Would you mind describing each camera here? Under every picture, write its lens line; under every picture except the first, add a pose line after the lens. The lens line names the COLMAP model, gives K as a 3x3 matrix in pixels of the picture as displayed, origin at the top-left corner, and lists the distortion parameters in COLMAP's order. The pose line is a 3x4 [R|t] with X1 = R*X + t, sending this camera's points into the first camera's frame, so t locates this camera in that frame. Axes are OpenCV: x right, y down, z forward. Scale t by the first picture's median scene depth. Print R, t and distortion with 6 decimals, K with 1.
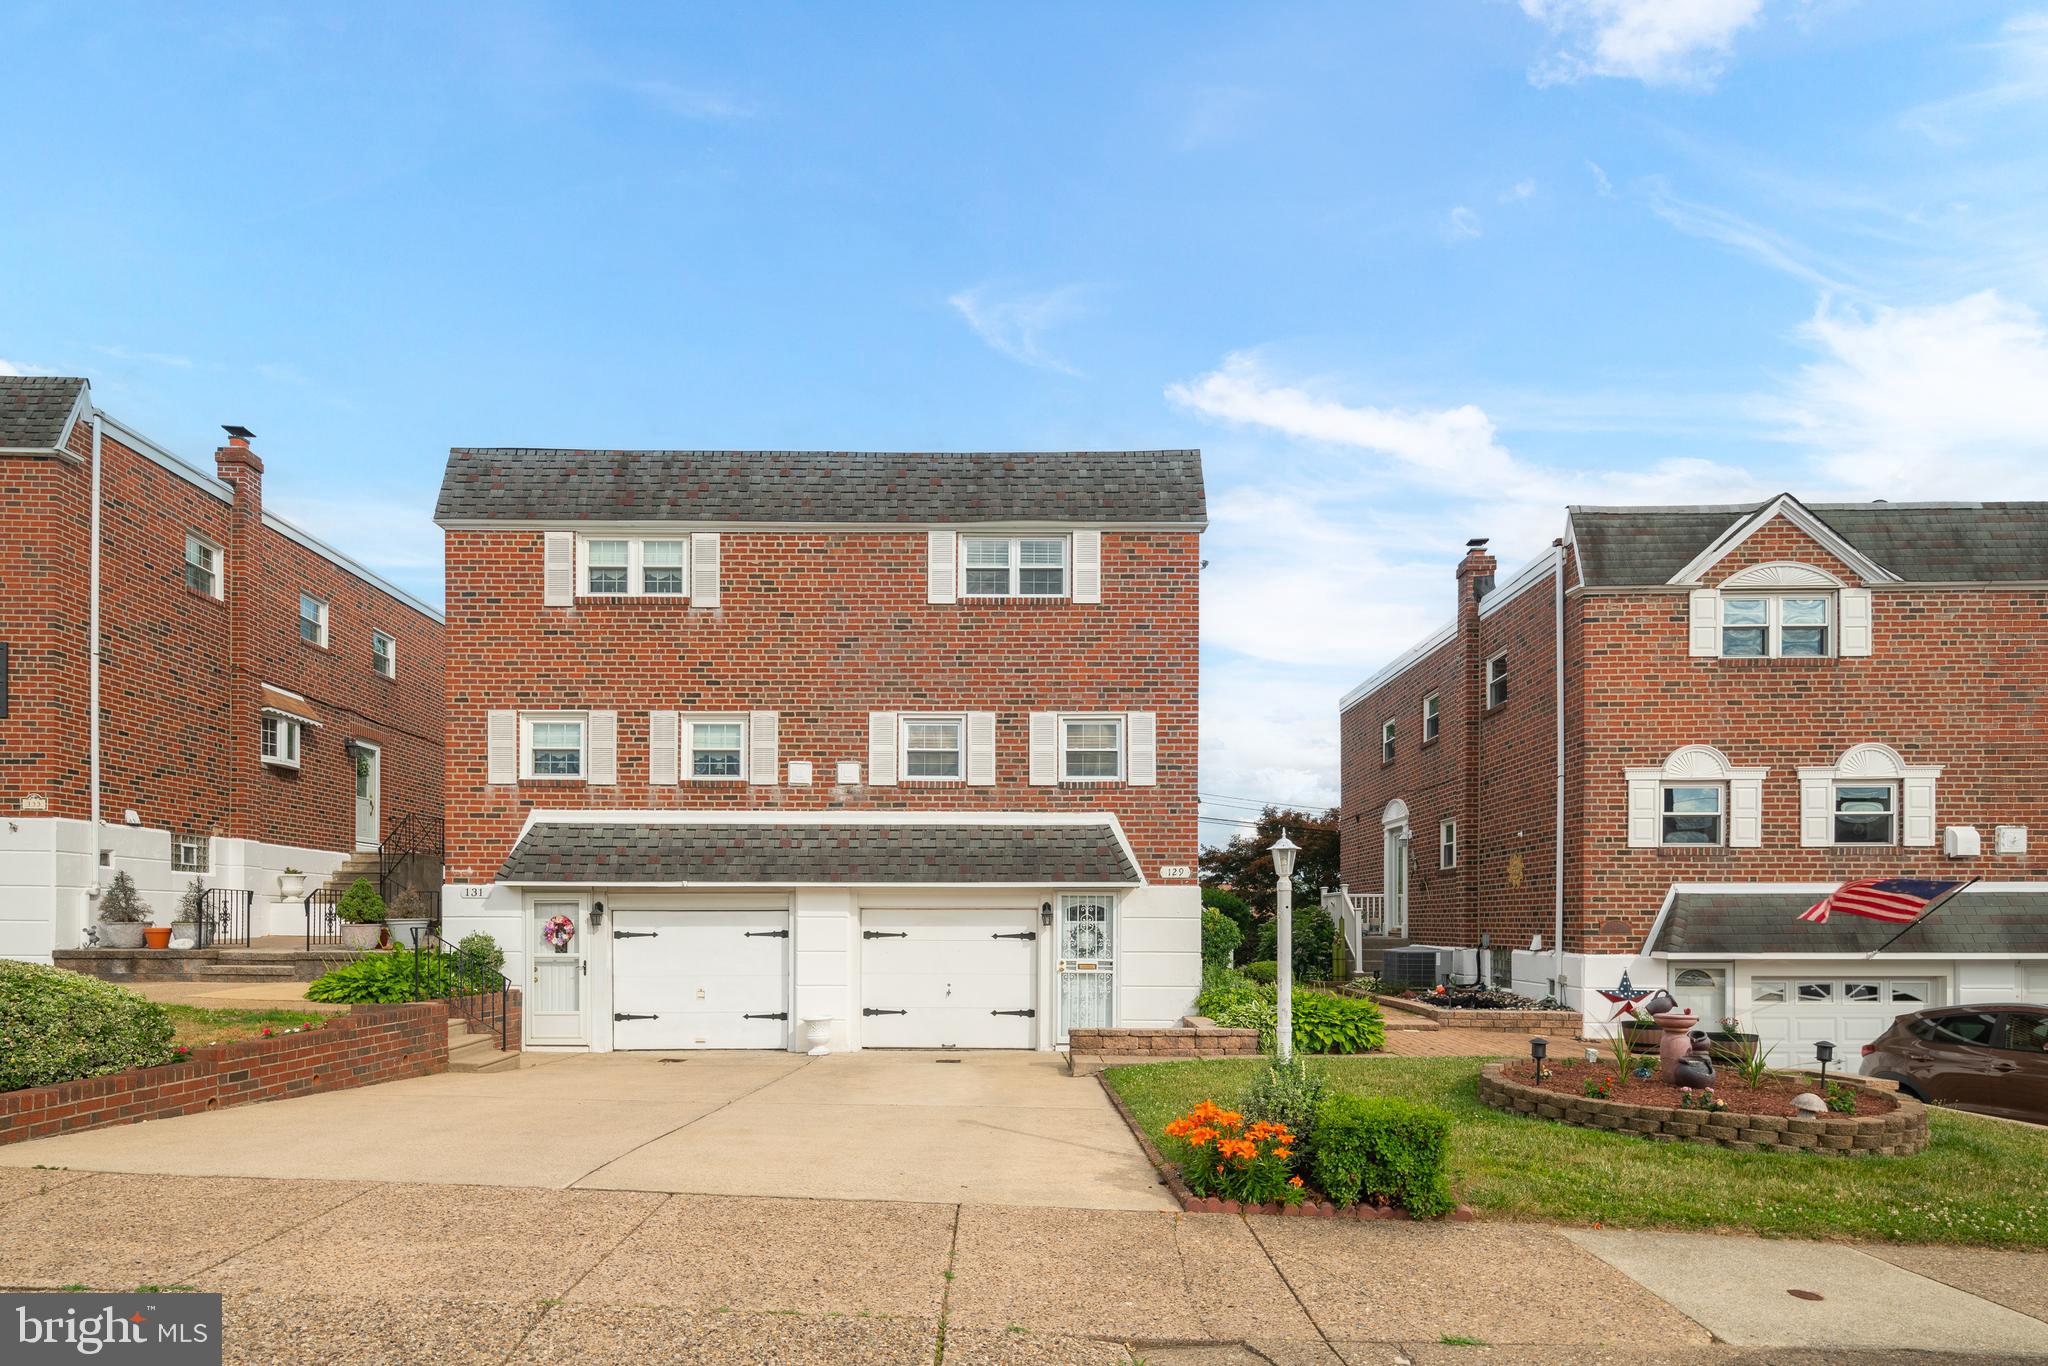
lens RADIAL K [[997.3, 0, 1022.2], [0, 997.3, 632.3], [0, 0, 1]] dist [0.000959, -0.002696]
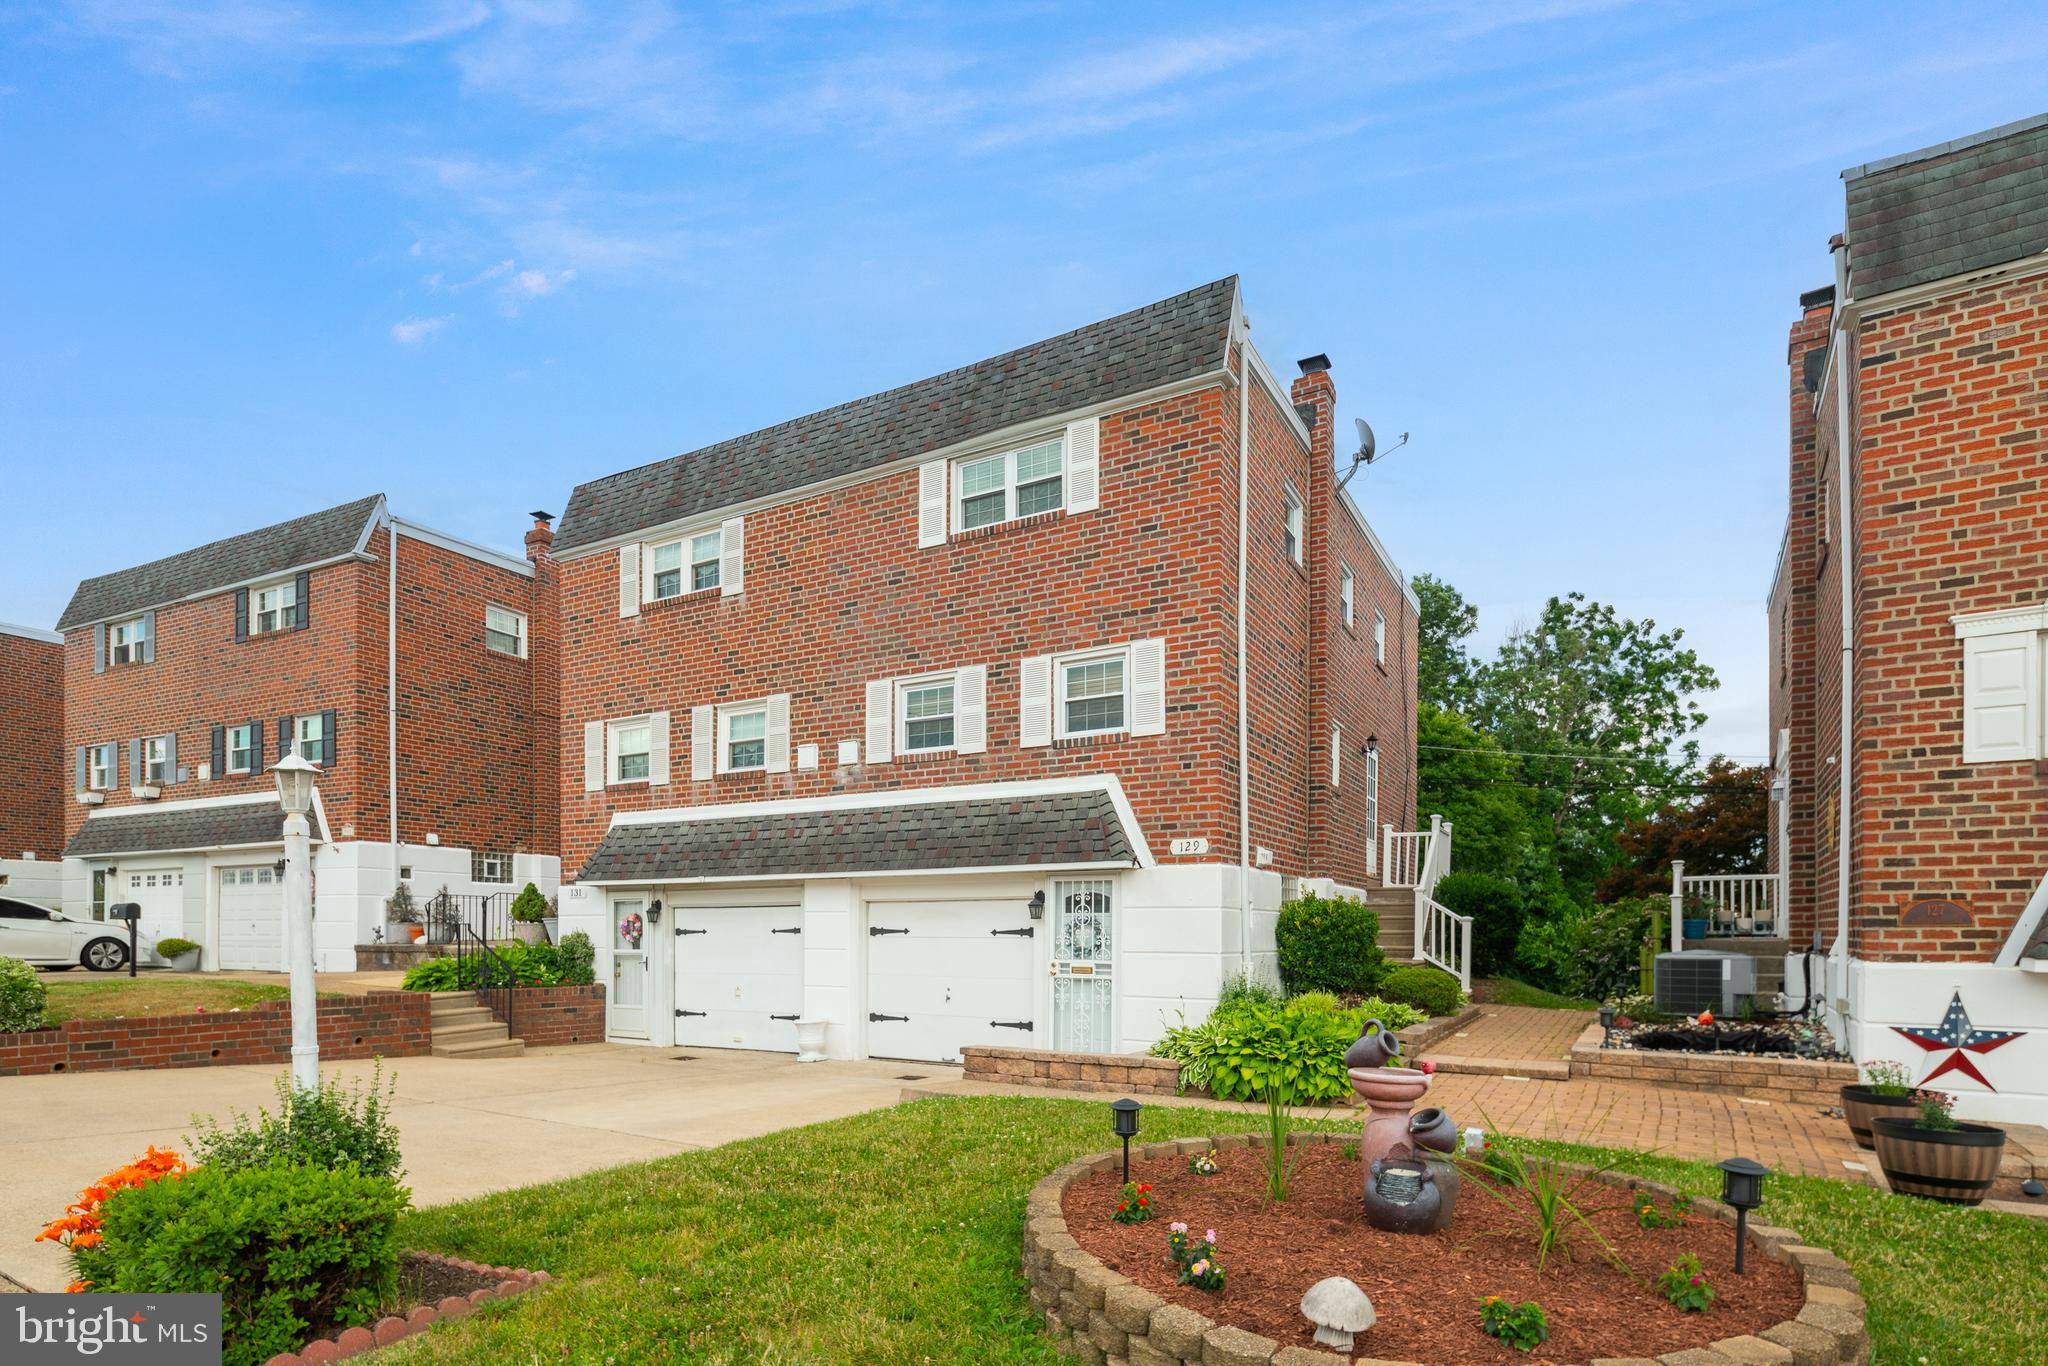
lens RADIAL K [[1032.8, 0, 1024.0], [0, 1032.8, 683.0], [0, 0, 1]] dist [-0.001697, -0.001728]
pose [[0.871023, -0.116927, -0.477123, 0.409995], [0.139208, 0.990197, 0.011470, 0.090967], [0.471104, -0.076410, 0.878762, 0.268115]]
